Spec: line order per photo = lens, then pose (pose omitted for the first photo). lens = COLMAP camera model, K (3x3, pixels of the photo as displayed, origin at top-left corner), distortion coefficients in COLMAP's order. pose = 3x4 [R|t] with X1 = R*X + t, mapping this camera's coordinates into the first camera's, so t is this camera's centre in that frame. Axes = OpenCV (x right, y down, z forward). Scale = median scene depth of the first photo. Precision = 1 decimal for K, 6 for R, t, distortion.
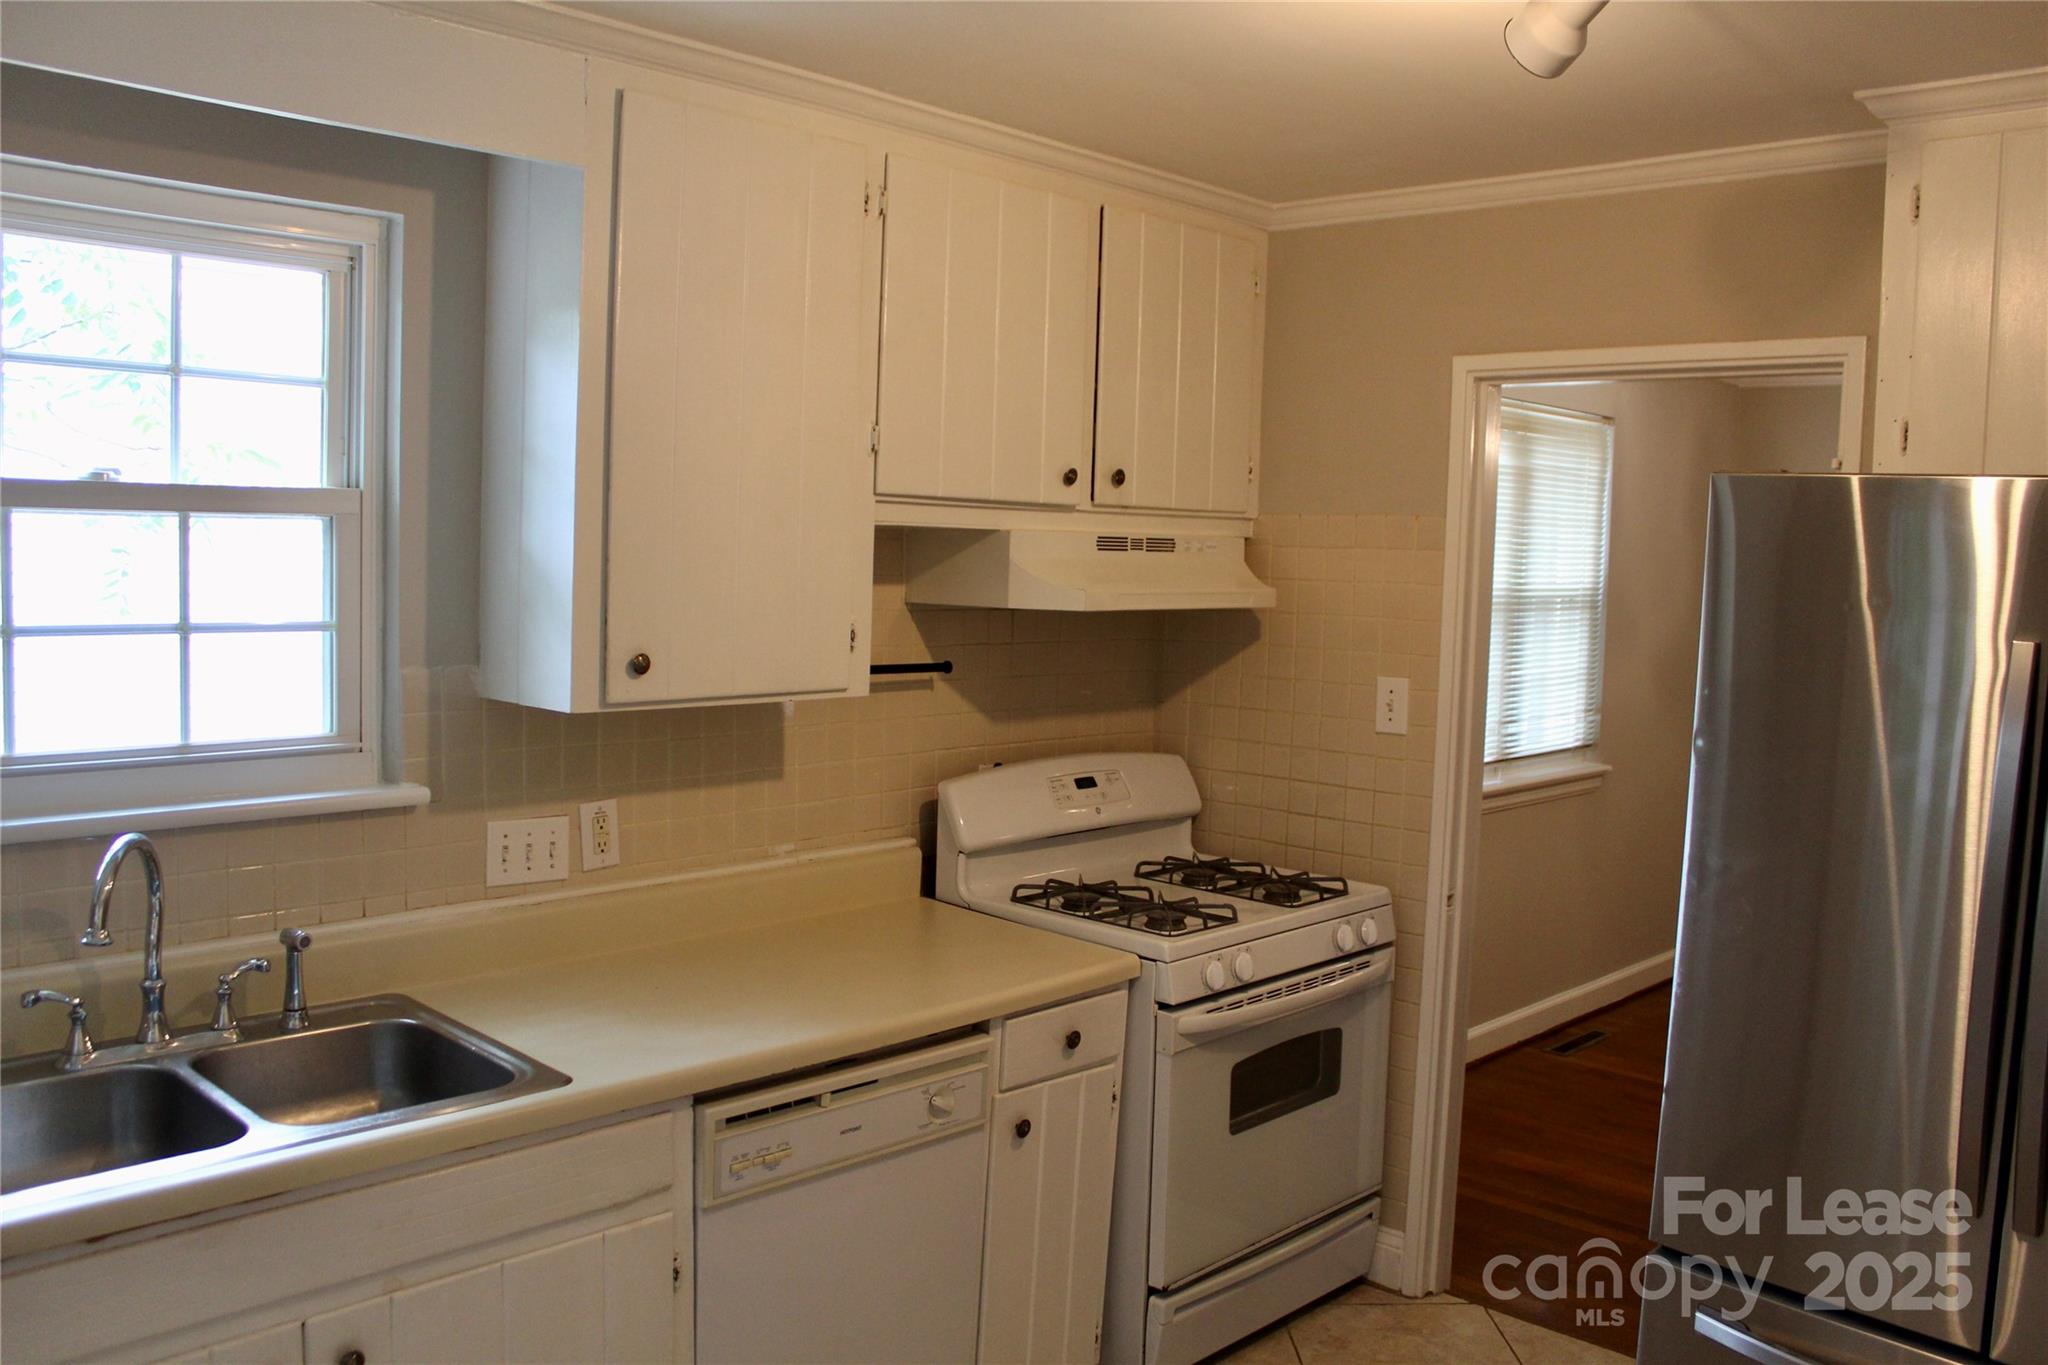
lens RADIAL K [[1733.3, 0, 1030.1], [0, 1733.3, 682.7], [0, 0, 1]] dist [-0.161637, 0.147087]
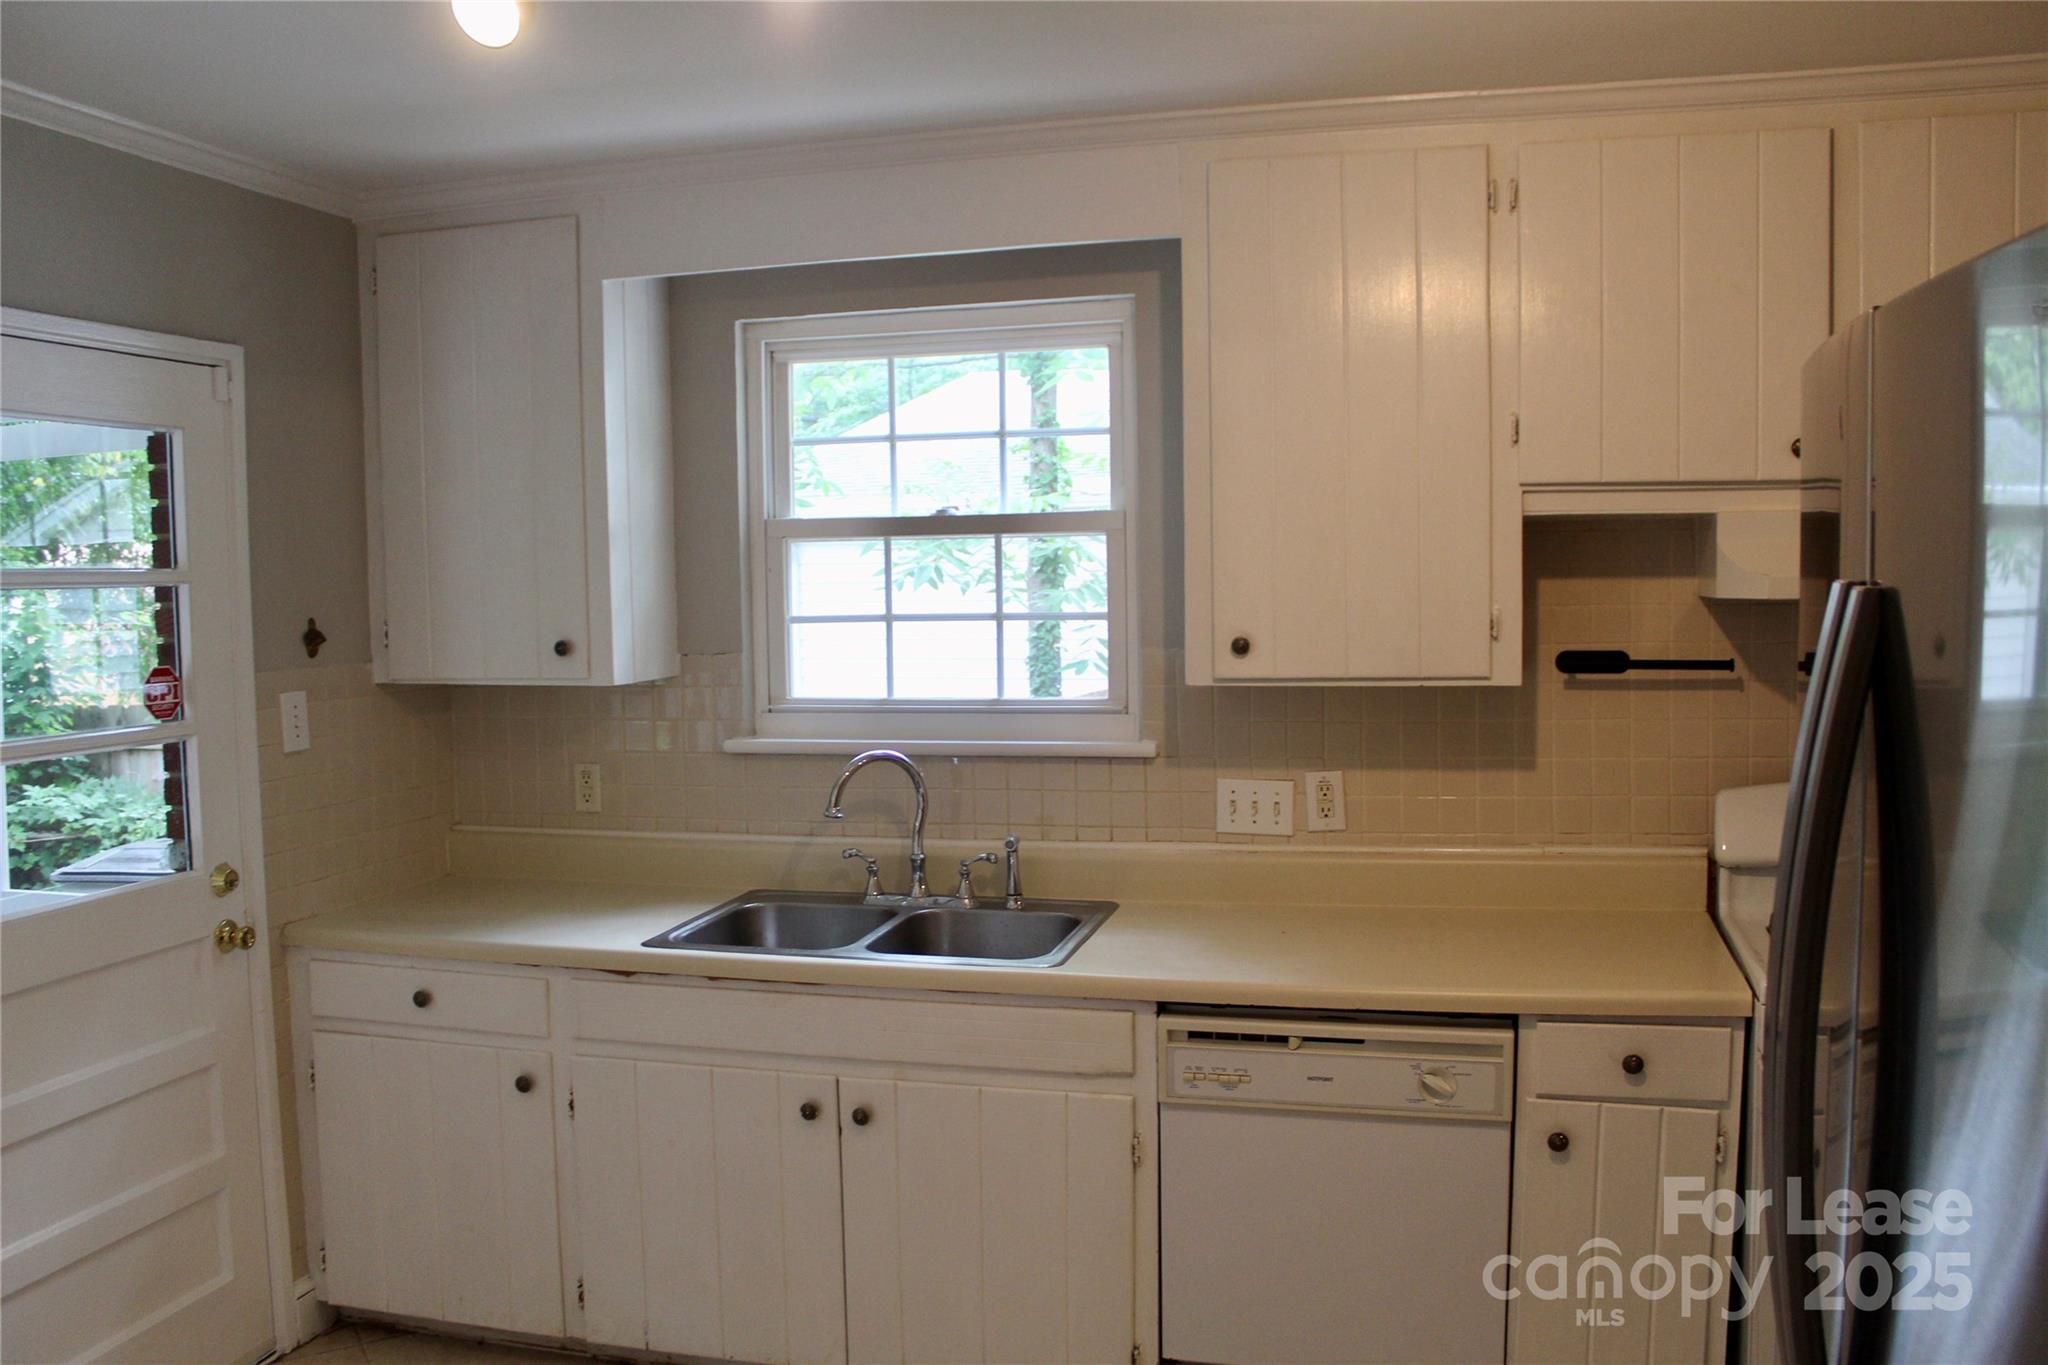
lens RADIAL K [[1733.3, 0, 1026.9], [0, 1733.3, 690.0], [0, 0, 1]] dist [-0.161637, 0.147087]
pose [[0.470878, 0.024945, -0.881846, 0.720921], [-0.041234, 0.999130, 0.006245, 0.017418], [0.881234, 0.033422, 0.471497, 0.309461]]
